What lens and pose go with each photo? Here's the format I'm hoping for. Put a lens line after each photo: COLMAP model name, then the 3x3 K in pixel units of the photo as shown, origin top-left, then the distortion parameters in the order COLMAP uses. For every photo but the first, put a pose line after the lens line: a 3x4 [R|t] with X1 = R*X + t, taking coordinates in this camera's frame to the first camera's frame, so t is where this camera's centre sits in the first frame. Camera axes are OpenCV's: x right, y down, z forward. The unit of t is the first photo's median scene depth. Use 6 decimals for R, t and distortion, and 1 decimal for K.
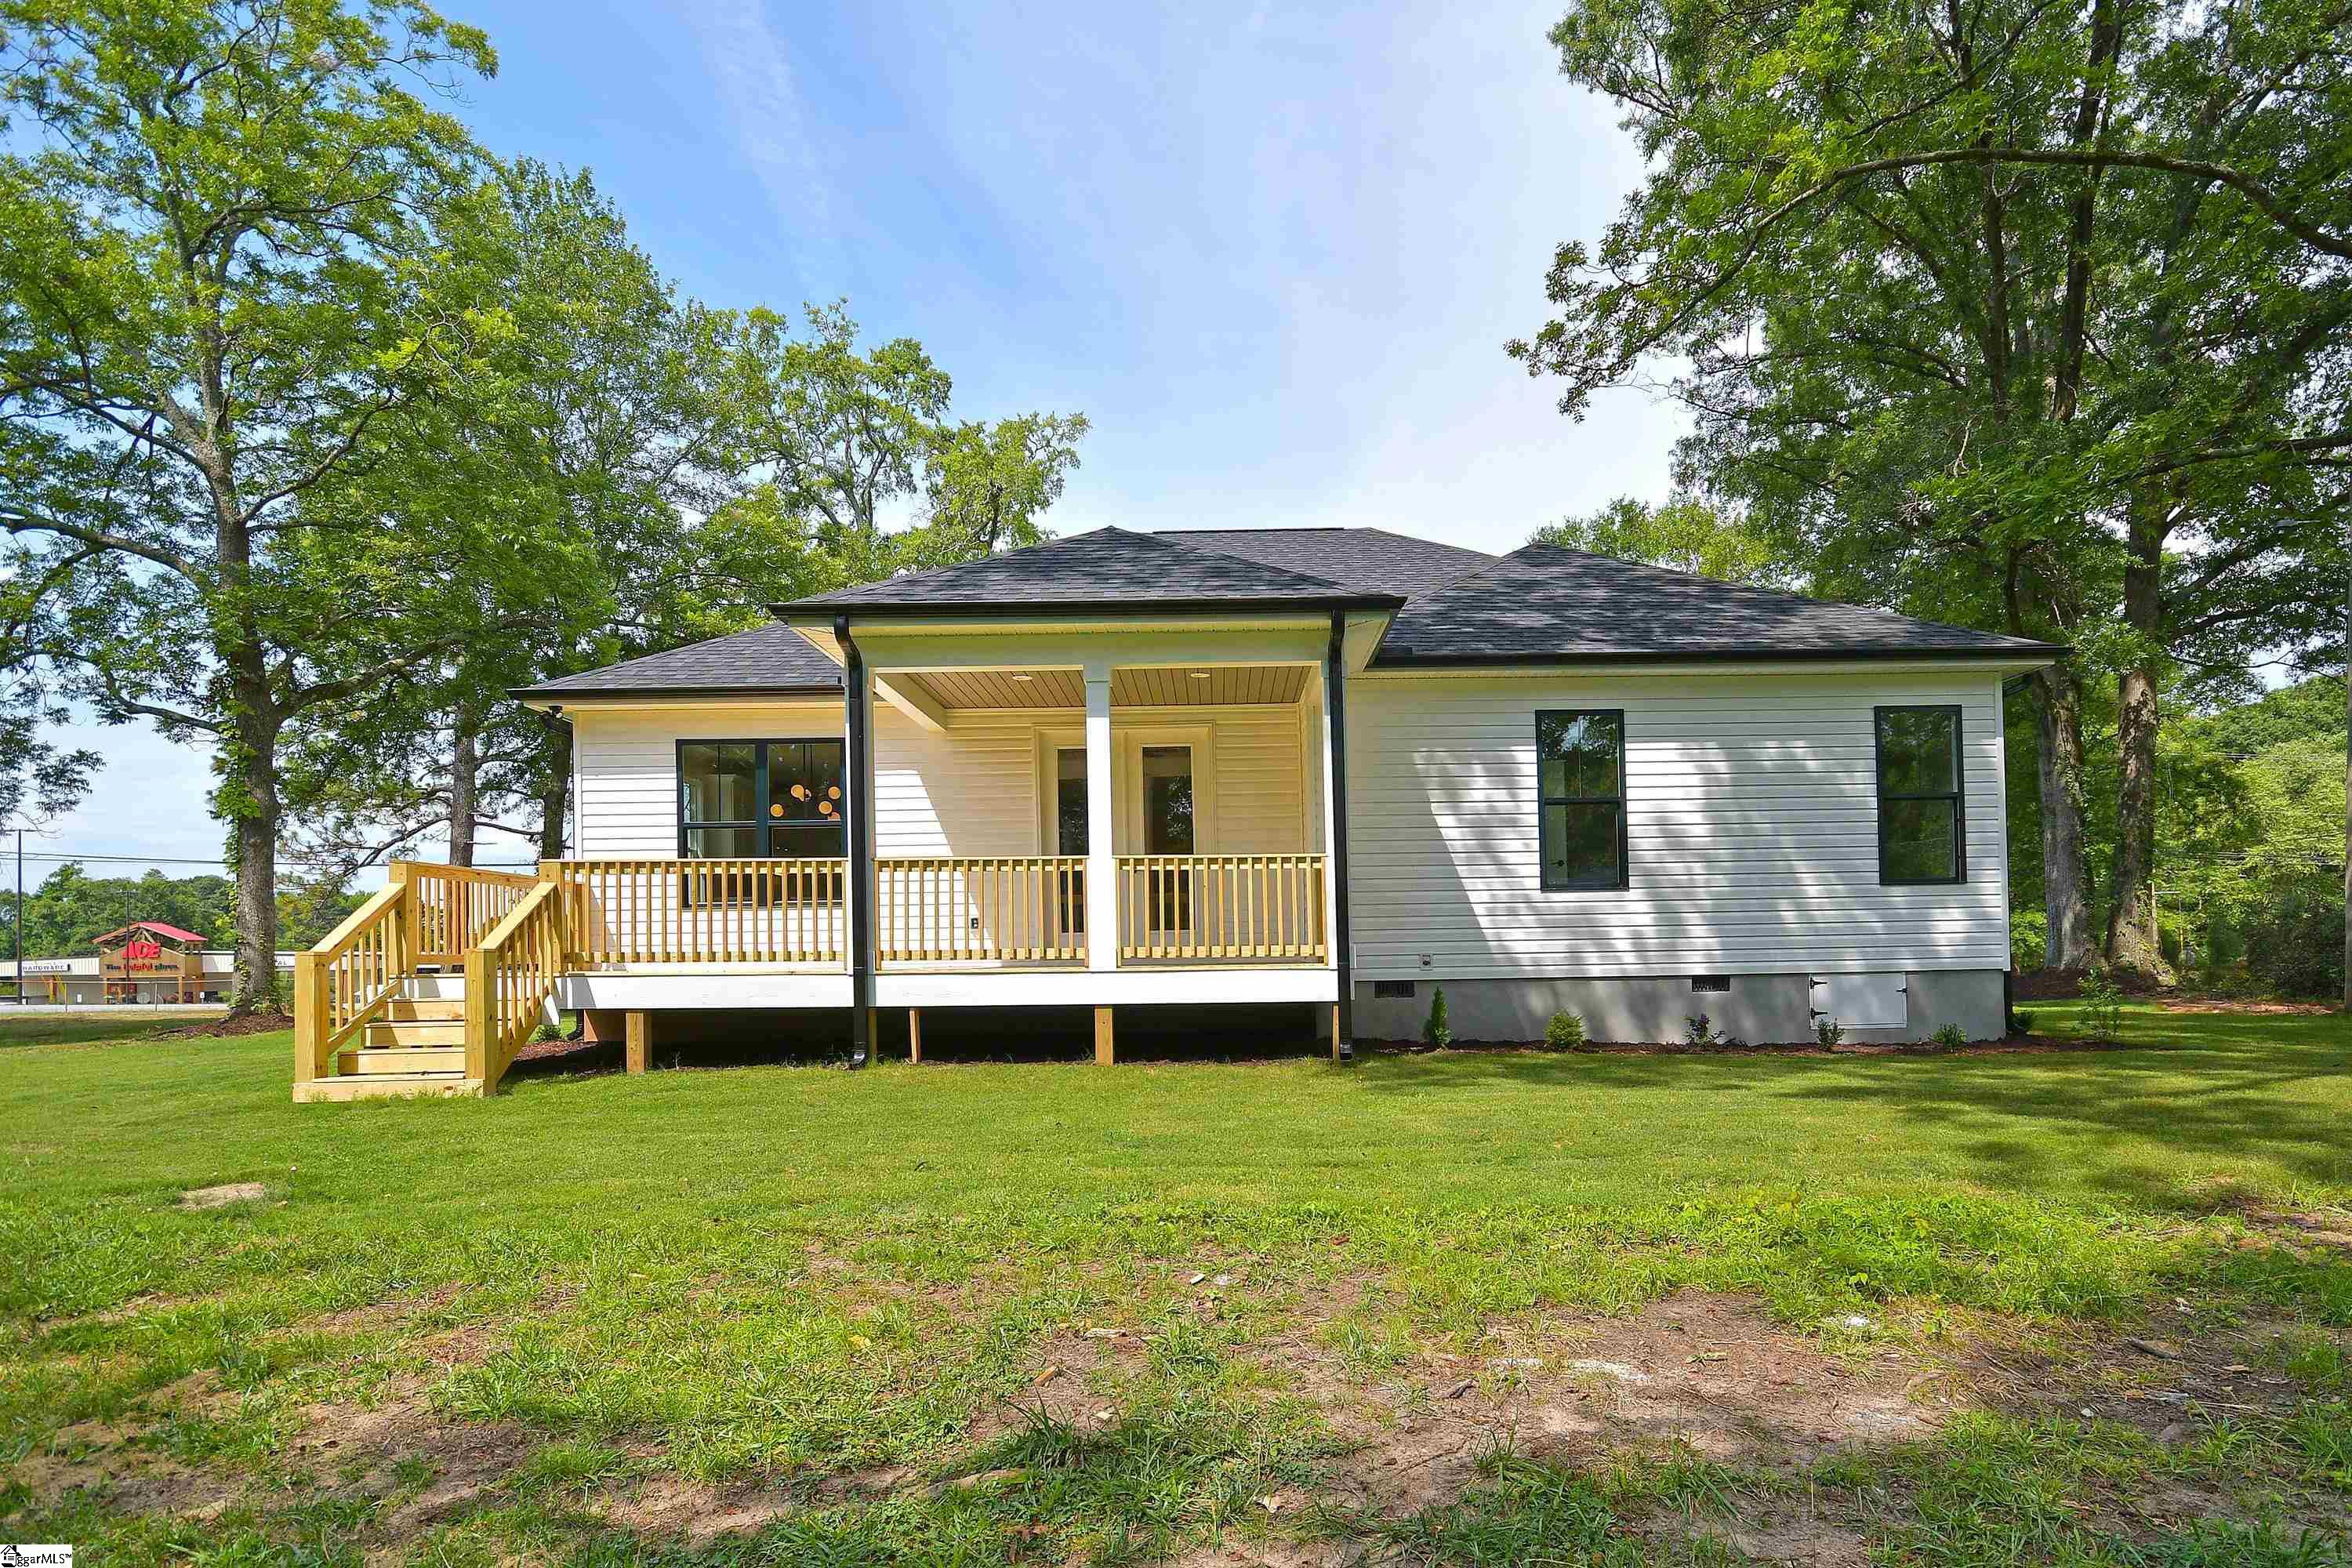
lens RADIAL K [[1157.8, 0, 1185.1], [0, 1157.8, 892.4], [0, 0, 1]] dist [-0.009770, -0.001378]
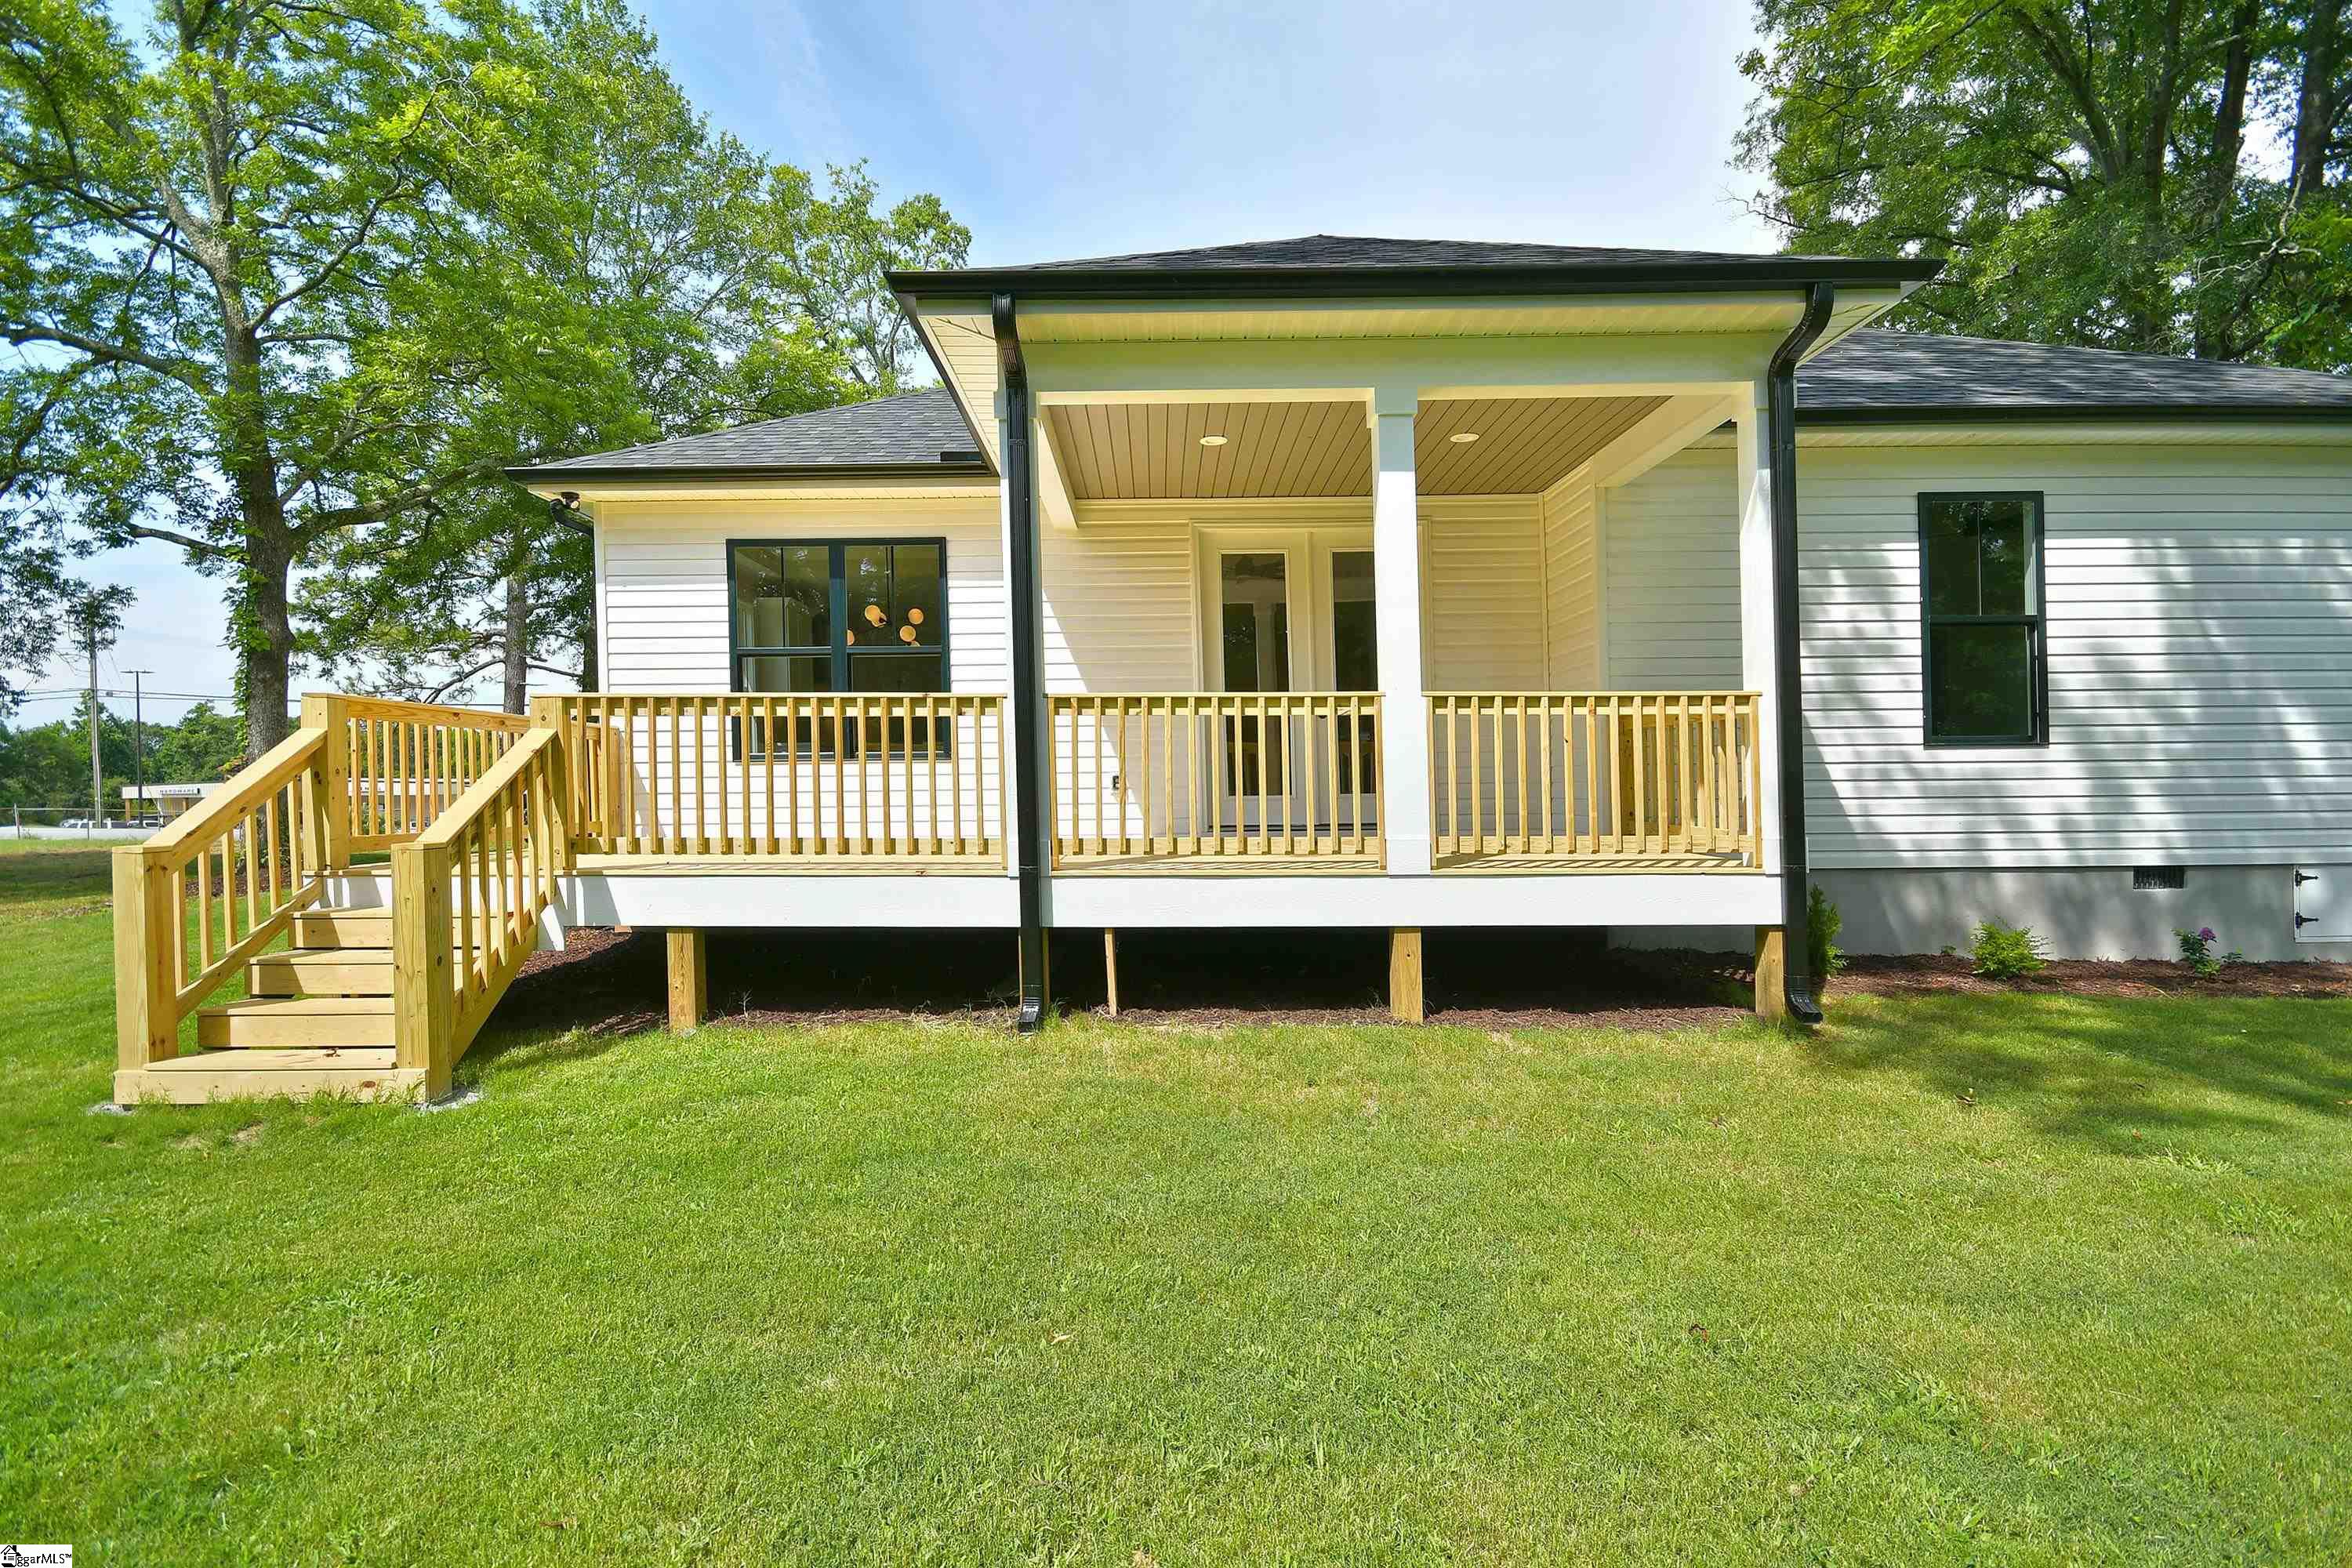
lens RADIAL K [[1157.8, 0, 1174.8], [0, 1157.8, 785.7], [0, 0, 1]] dist [-0.009770, -0.001378]
pose [[0.999318, 0.007910, -0.036073, -0.130015], [-0.006342, 0.999039, 0.043367, -0.005103], [0.036381, -0.043108, 0.998408, 0.270217]]
